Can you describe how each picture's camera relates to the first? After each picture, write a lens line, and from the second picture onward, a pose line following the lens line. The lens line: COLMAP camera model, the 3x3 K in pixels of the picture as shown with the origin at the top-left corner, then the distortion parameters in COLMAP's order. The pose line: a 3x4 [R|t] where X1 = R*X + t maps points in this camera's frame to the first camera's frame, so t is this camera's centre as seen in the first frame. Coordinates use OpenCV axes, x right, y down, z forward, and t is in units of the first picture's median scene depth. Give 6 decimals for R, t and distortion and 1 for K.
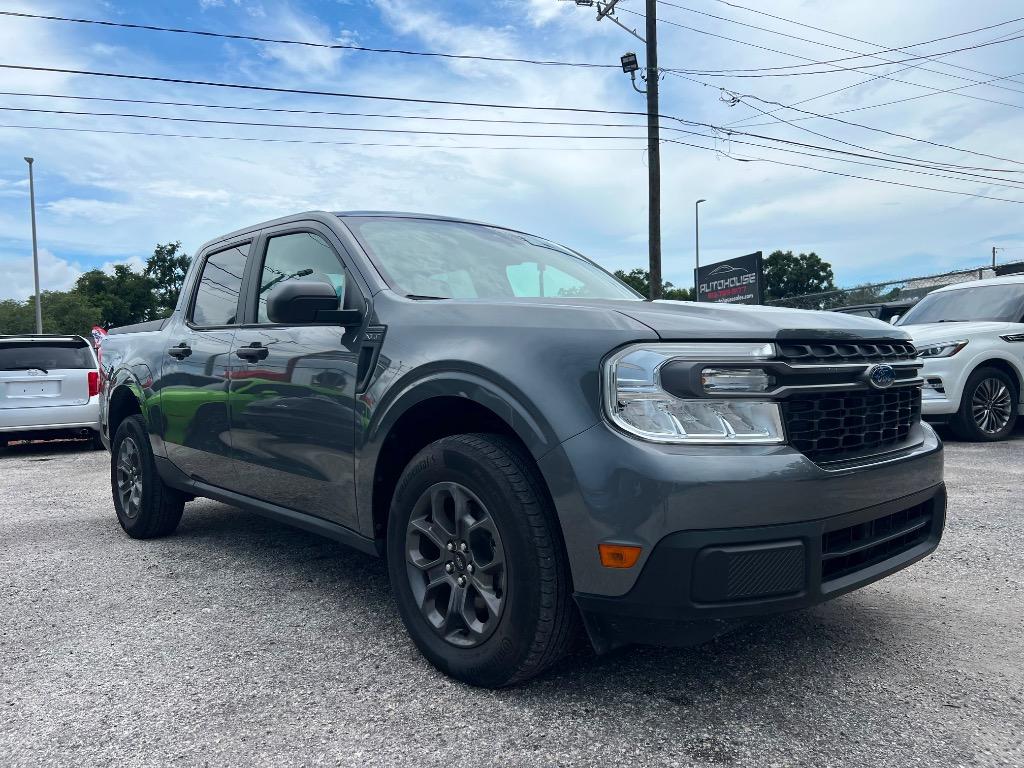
lens RADIAL K [[762.4, 0, 505.4], [0, 762.4, 398.9], [0, 0, 1]] dist [0.008922, -0.006572]
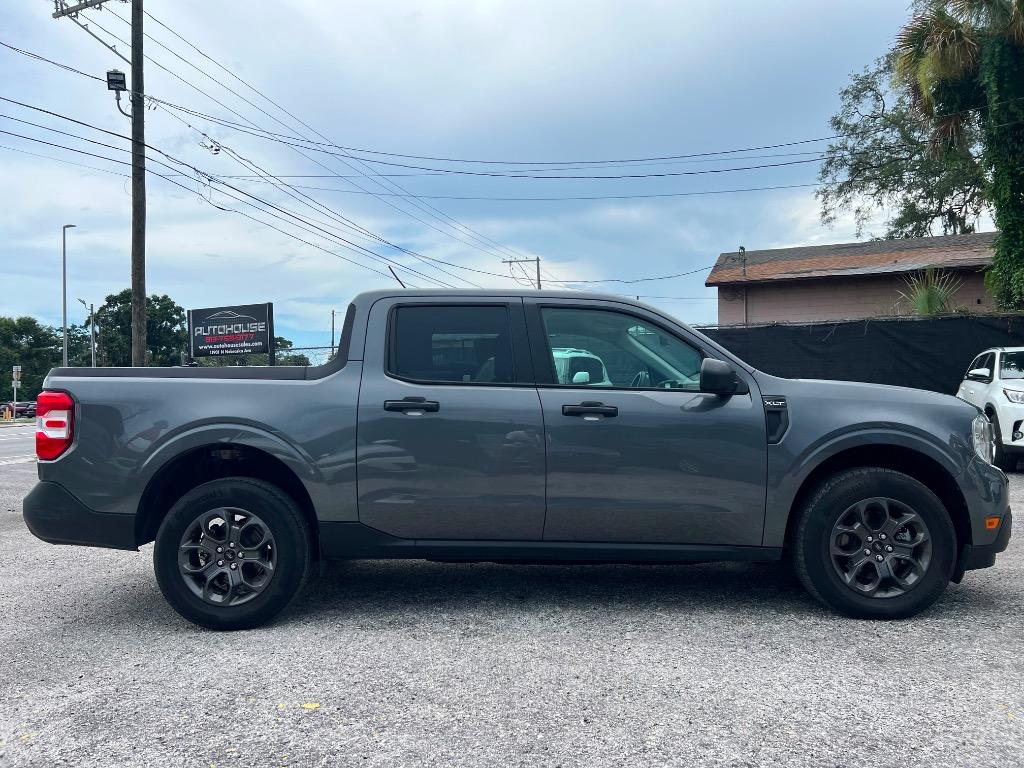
lens RADIAL K [[762.4, 0, 505.4], [0, 762.4, 398.9], [0, 0, 1]] dist [0.008922, -0.006572]
pose [[0.685555, 0.021735, 0.727697, -0.174654], [0.019087, 0.998674, -0.047810, -0.003681], [-0.727771, 0.046666, 0.684231, 0.043900]]
